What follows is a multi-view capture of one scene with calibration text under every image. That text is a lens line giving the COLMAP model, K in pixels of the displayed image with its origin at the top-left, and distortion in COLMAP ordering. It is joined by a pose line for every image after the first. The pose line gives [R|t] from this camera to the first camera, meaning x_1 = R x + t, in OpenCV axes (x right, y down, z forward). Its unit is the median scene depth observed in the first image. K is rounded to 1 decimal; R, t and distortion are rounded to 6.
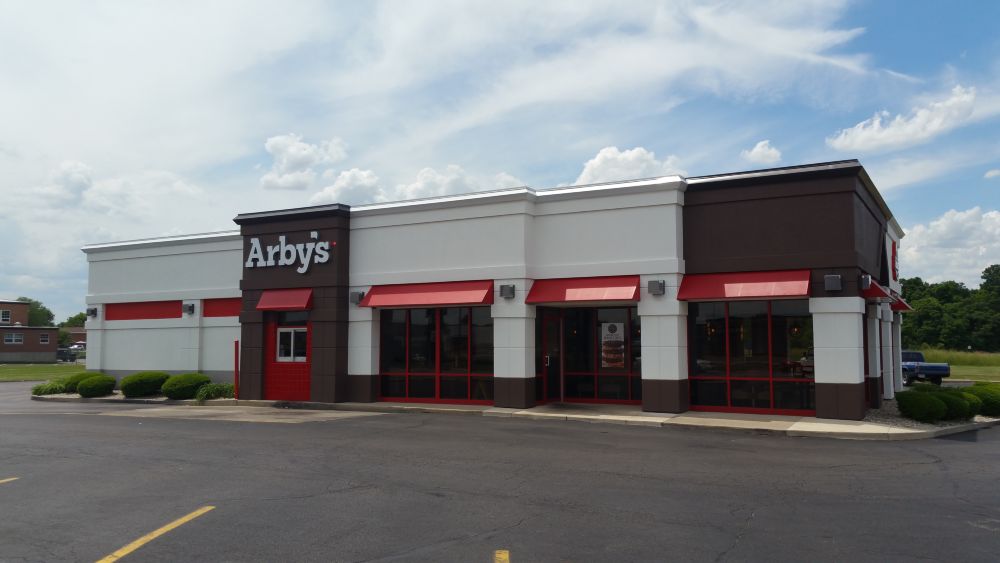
lens RADIAL K [[776.4, 0, 502.9], [0, 776.4, 278.4], [0, 0, 1]] dist [0.073470, -0.076413]
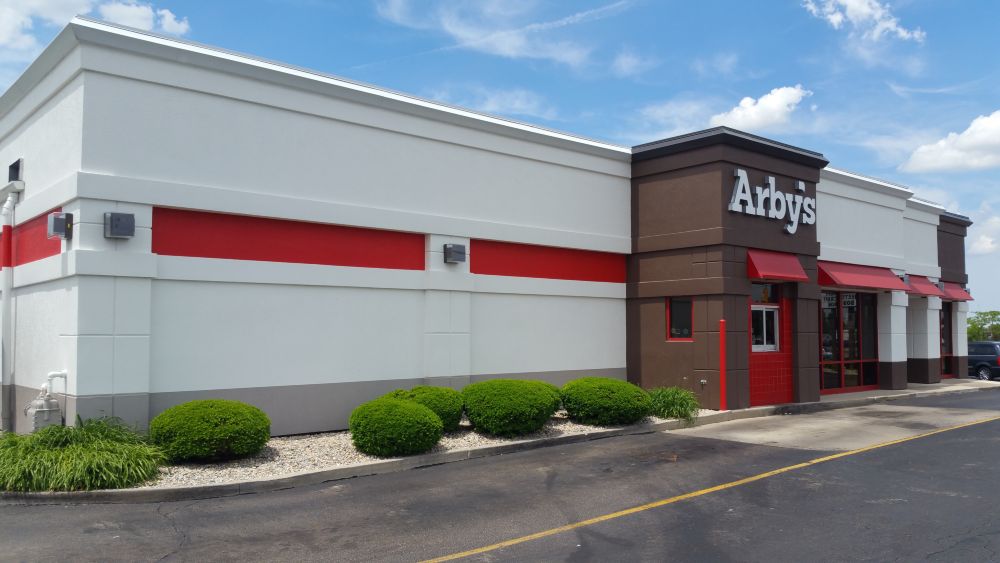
lens RADIAL K [[776.4, 0, 500.3], [0, 776.4, 280.0], [0, 0, 1]] dist [0.073470, -0.076413]
pose [[0.321774, 0.041559, 0.945904, -1.044947], [-0.090520, 0.995810, -0.012959, 0.072213], [-0.942479, -0.081453, 0.324188, 1.000454]]
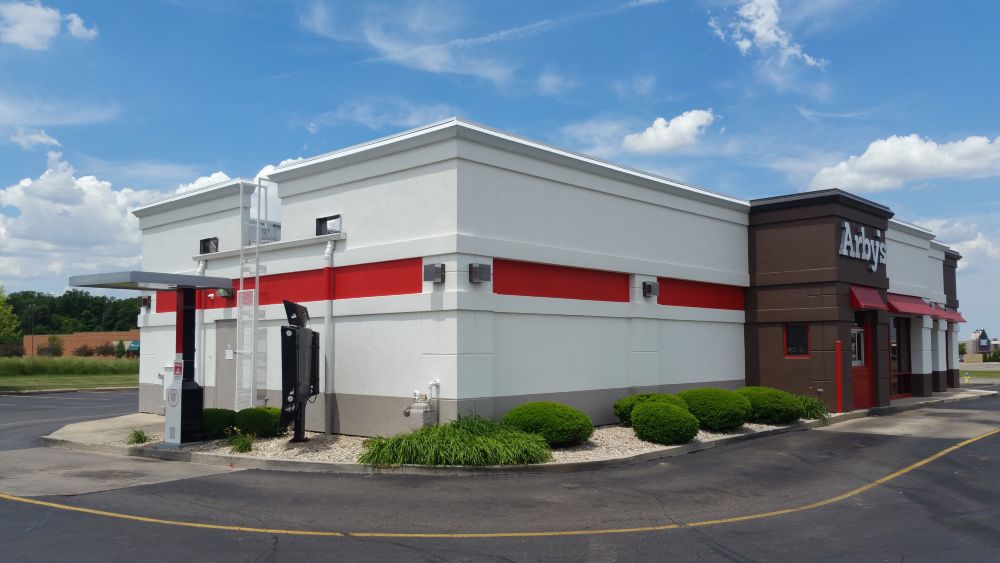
lens RADIAL K [[776.4, 0, 497.7], [0, 776.4, 280.3], [0, 0, 1]] dist [0.073470, -0.076413]
pose [[0.232454, 0.061336, 0.970672, -1.265903], [-0.093473, 0.994799, -0.040476, 0.083593], [-0.968105, -0.081323, 0.236978, 1.195729]]
